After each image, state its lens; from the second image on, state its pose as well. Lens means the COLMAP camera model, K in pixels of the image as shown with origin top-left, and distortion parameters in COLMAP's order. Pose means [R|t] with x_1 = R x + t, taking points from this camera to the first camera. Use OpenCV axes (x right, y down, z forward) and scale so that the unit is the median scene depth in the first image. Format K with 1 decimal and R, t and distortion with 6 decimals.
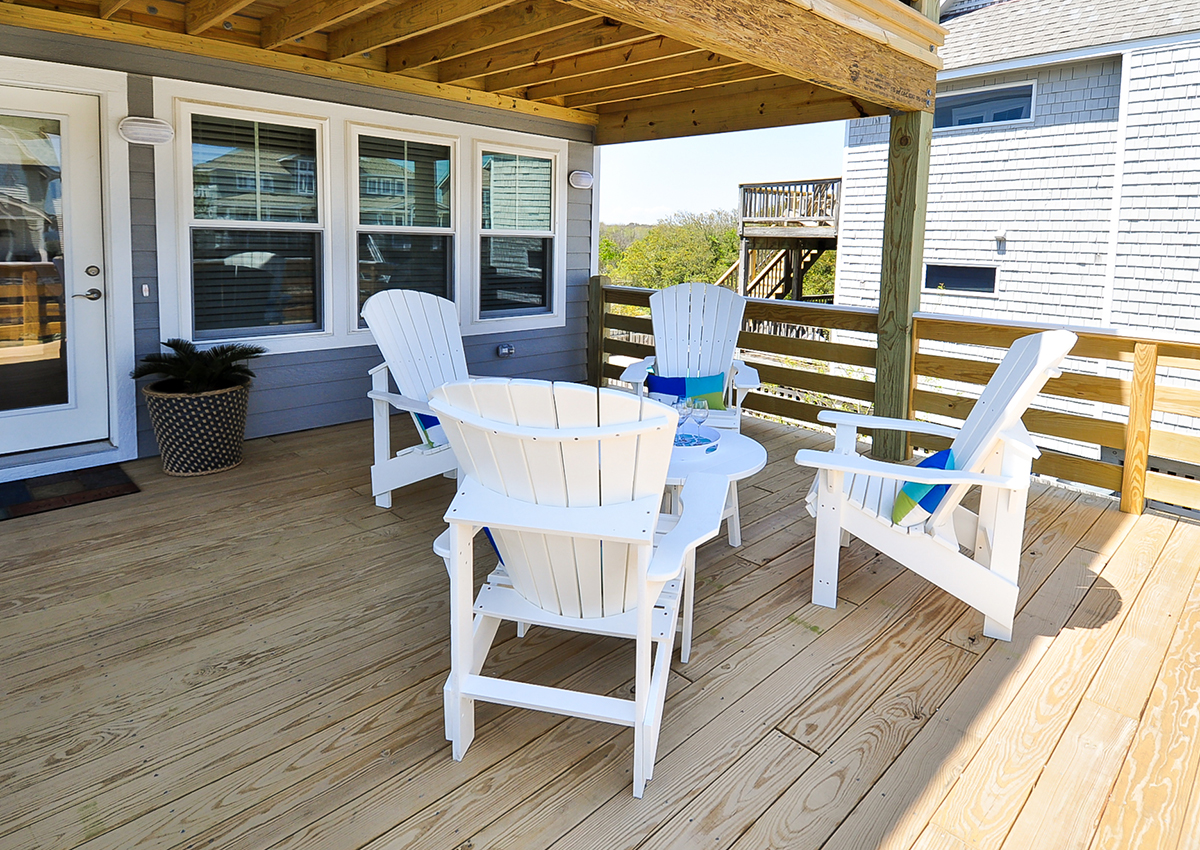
lens RADIAL K [[707.1, 0, 600.0], [0, 707.1, 425.0], [0, 0, 1]] dist [0.004871, -0.000277]
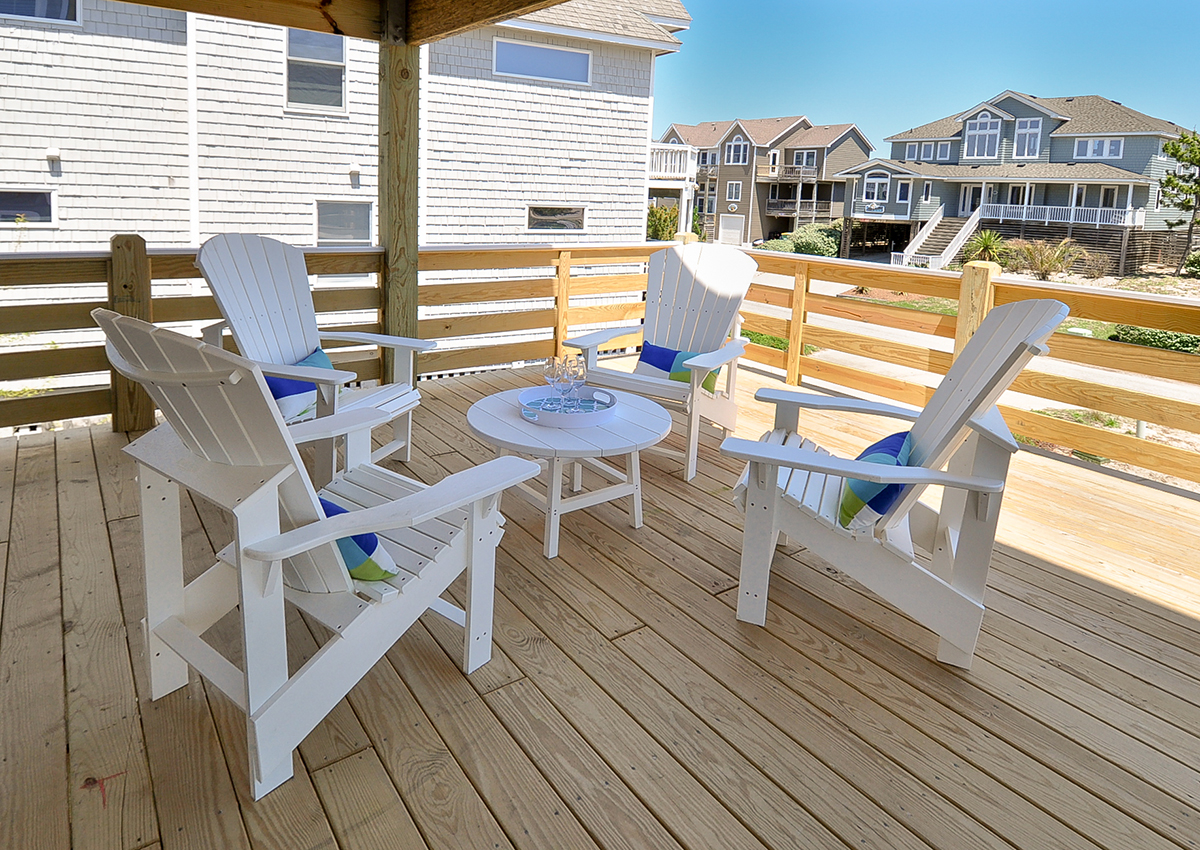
lens RADIAL K [[740.3, 0, 599.2], [0, 740.3, 387.5], [0, 0, 1]] dist [0.003612, -0.002580]
pose [[0.174582, -0.272722, 0.946120, -0.264743], [0.222445, 0.946960, 0.231917, -0.070076], [-0.959187, 0.169972, 0.225988, 0.241906]]
